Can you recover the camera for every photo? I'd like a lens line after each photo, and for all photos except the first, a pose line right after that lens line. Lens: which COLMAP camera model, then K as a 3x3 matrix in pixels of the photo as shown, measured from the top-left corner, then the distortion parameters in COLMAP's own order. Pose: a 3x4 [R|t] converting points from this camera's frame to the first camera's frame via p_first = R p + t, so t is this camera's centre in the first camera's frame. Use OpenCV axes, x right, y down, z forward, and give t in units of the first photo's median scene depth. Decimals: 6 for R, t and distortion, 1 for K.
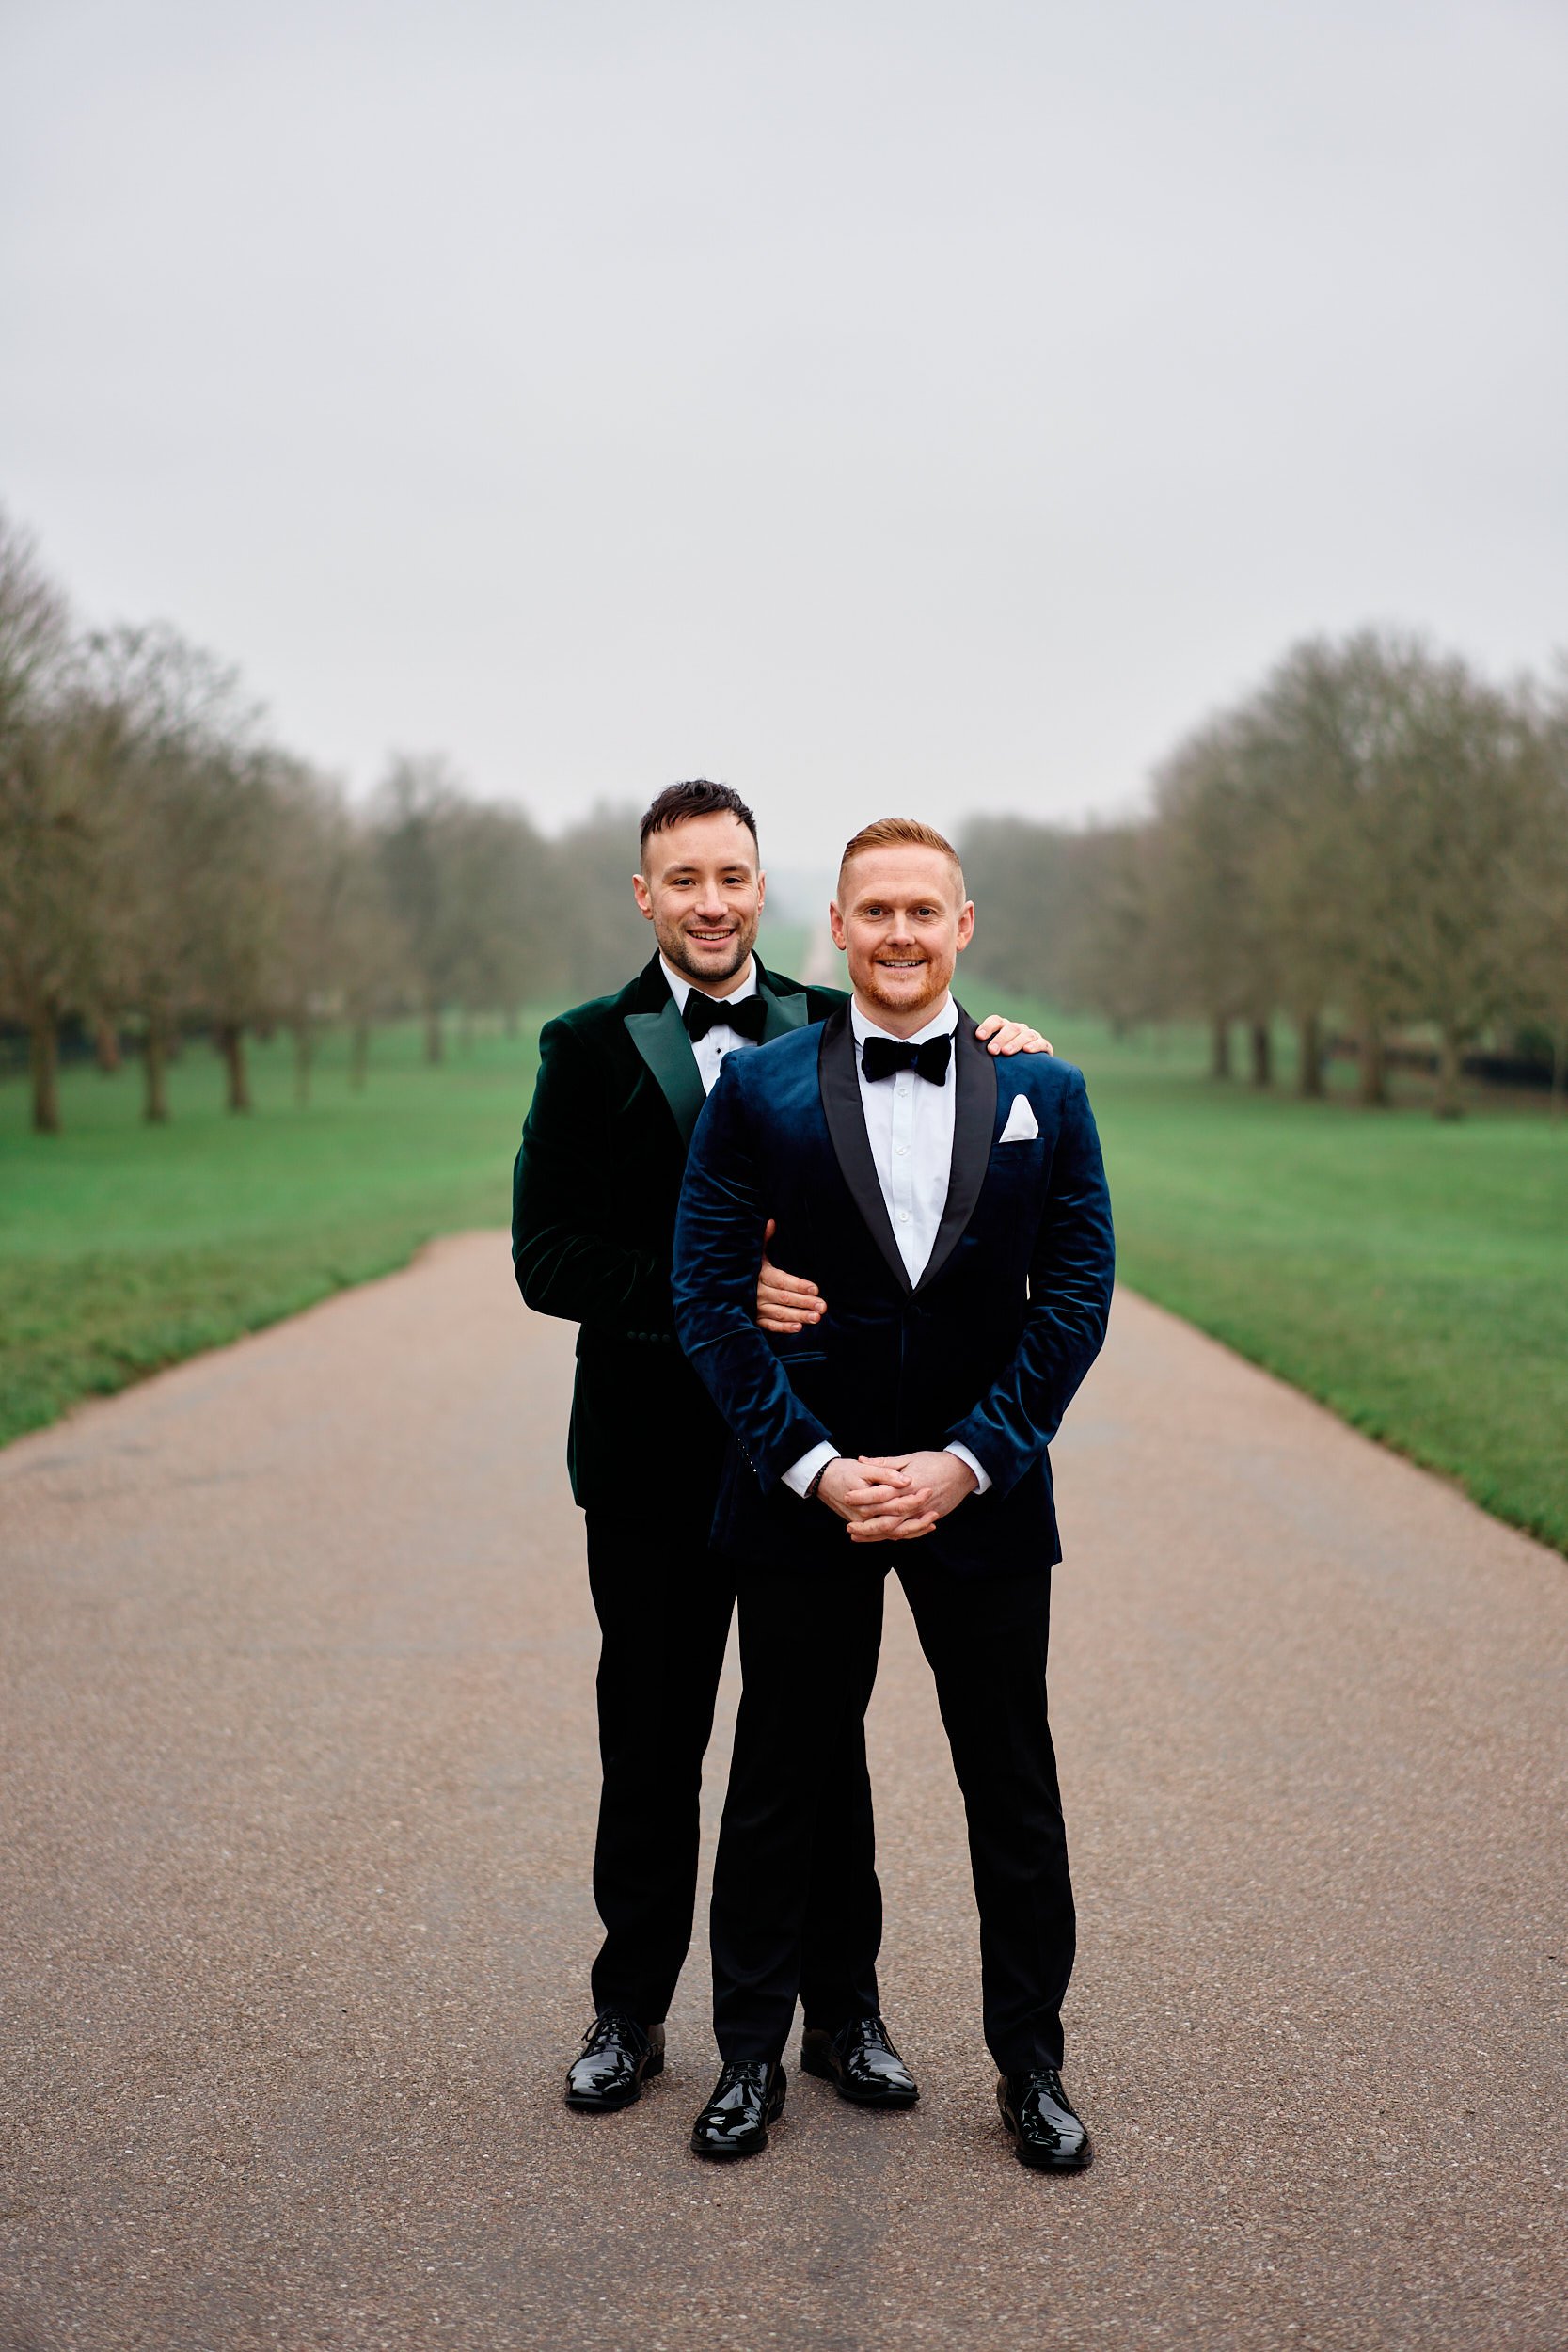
lens RADIAL K [[3651.4, 0, 792.1], [0, 3651.4, 1213.0], [0, 0, 1]] dist [0.198706, -1.432009]
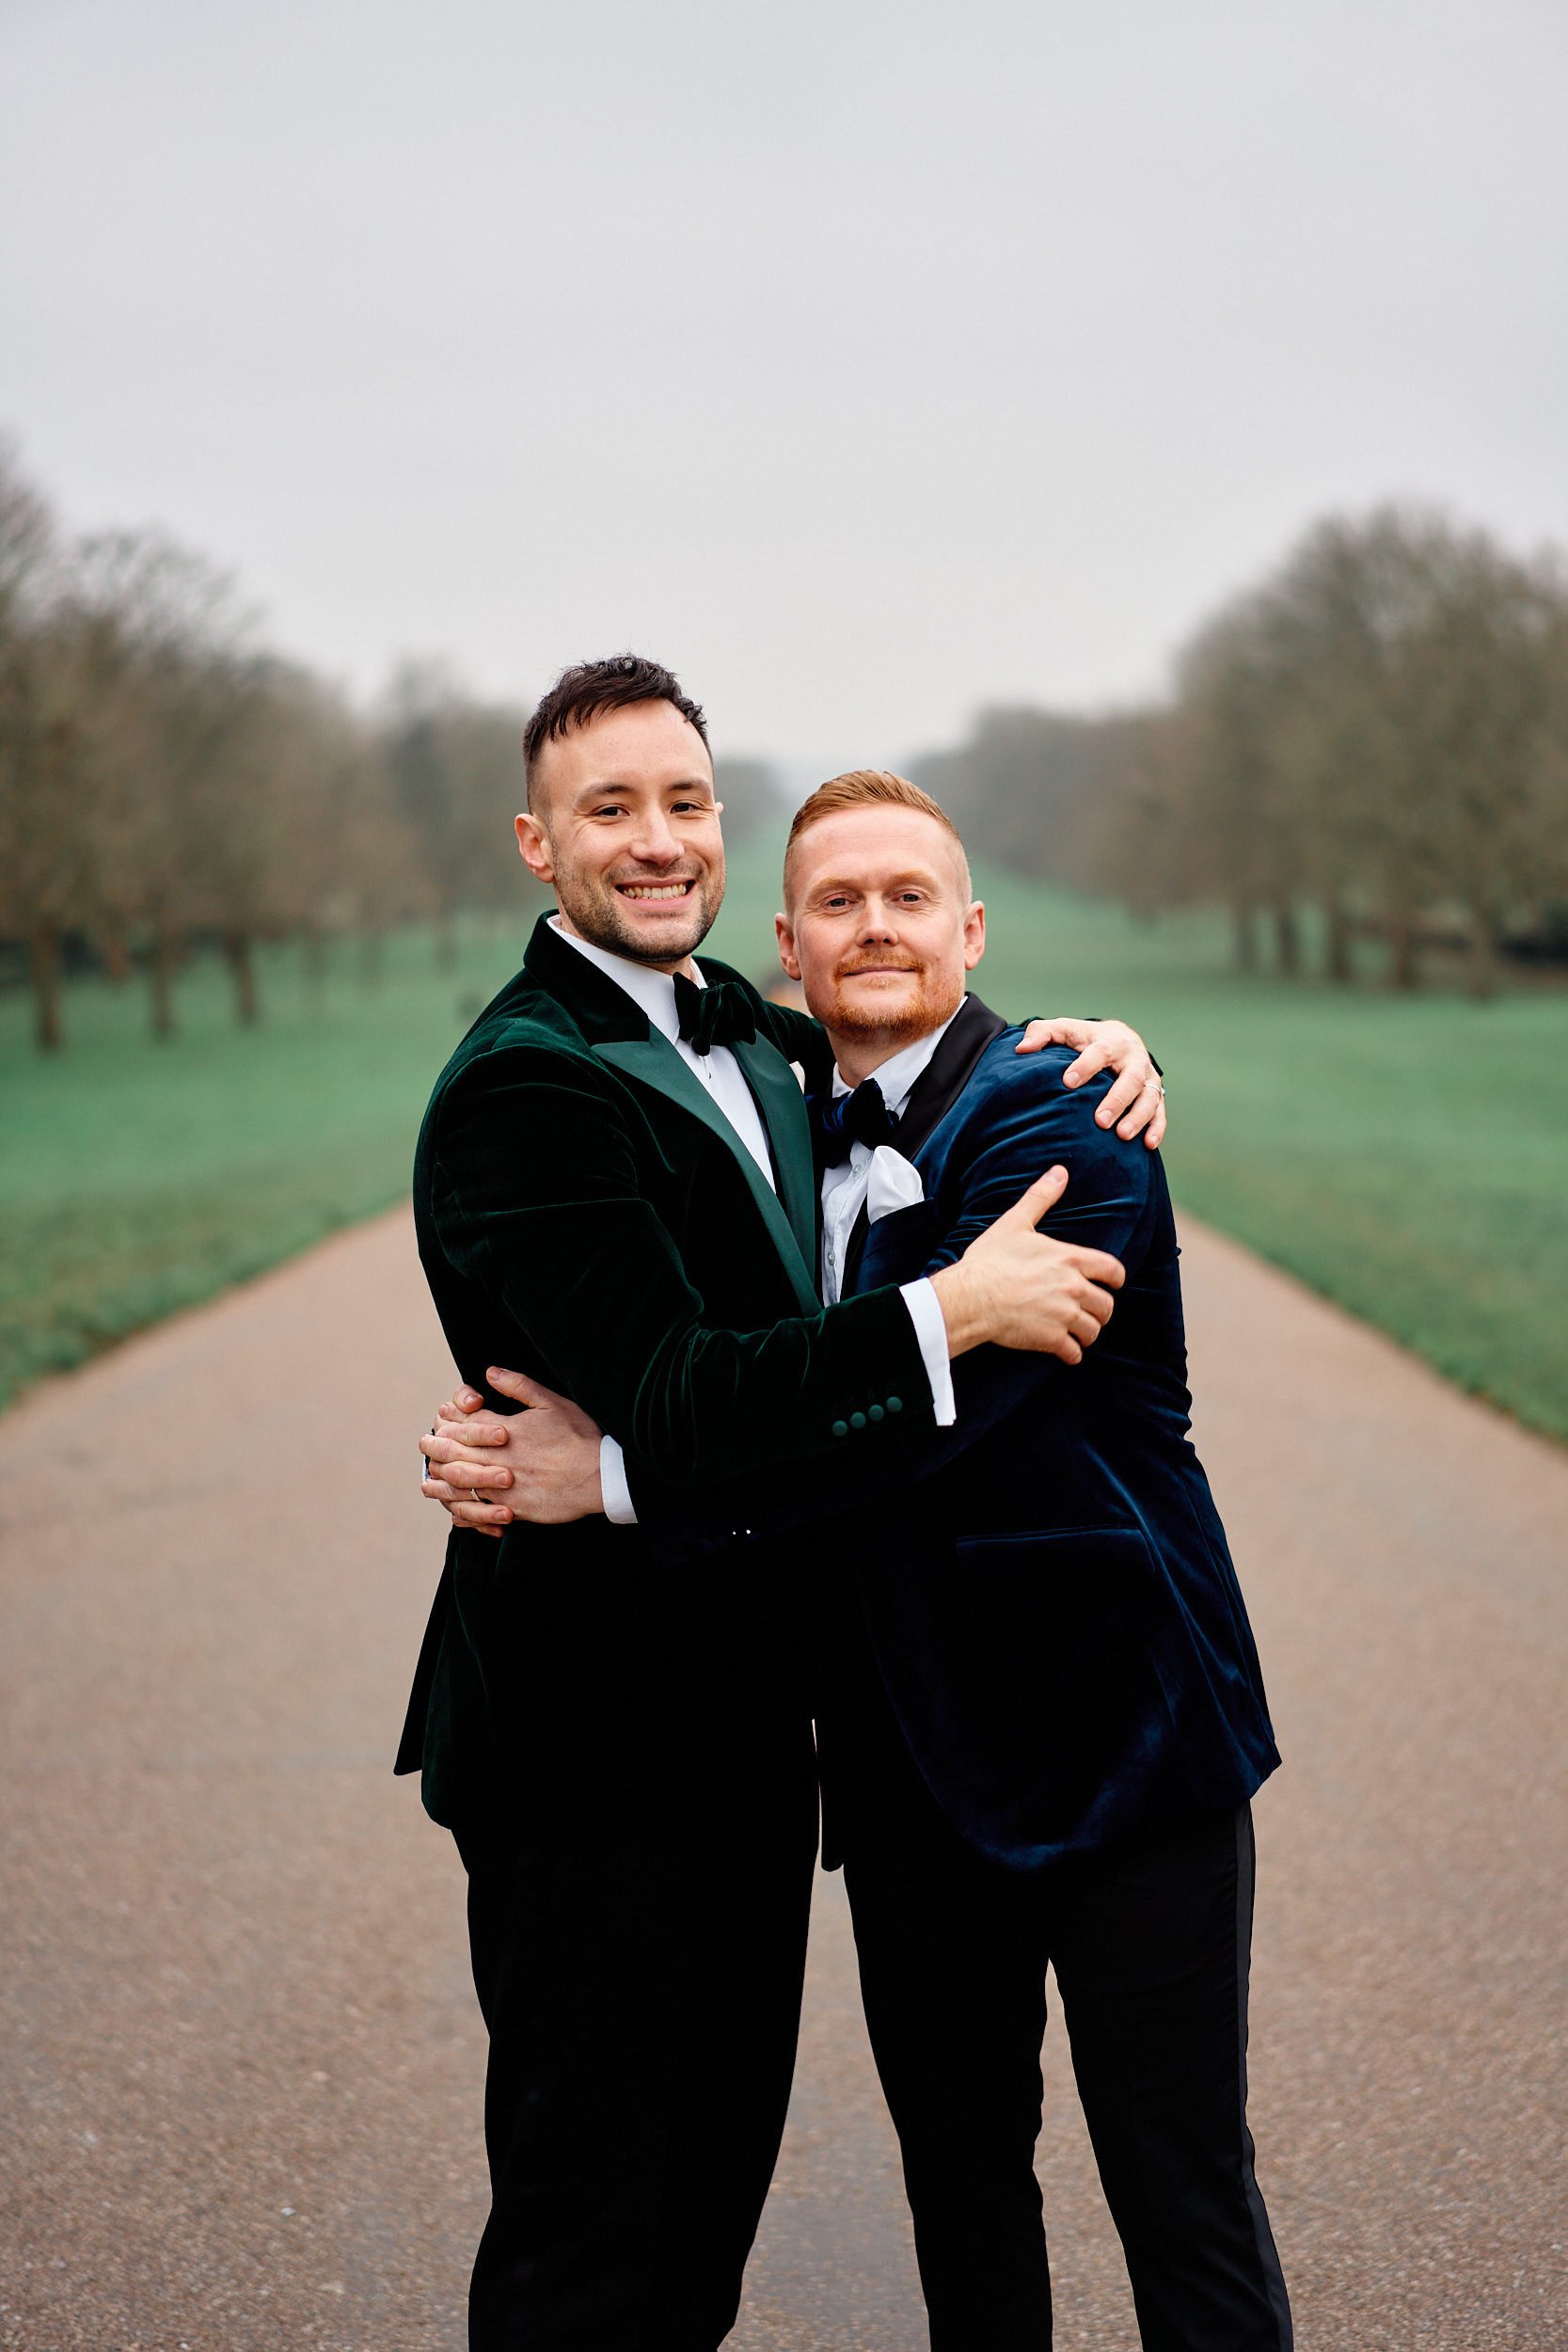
lens RADIAL K [[3650.5, 0, 825.7], [0, 3650.5, 1170.5], [0, 0, 1]] dist [0.167057, -0.962973]
pose [[0.999680, -0.025131, 0.002768, -0.000665], [0.025077, 0.999525, 0.017930, -0.022108], [-0.003217, -0.017854, 0.999835, 0.170682]]
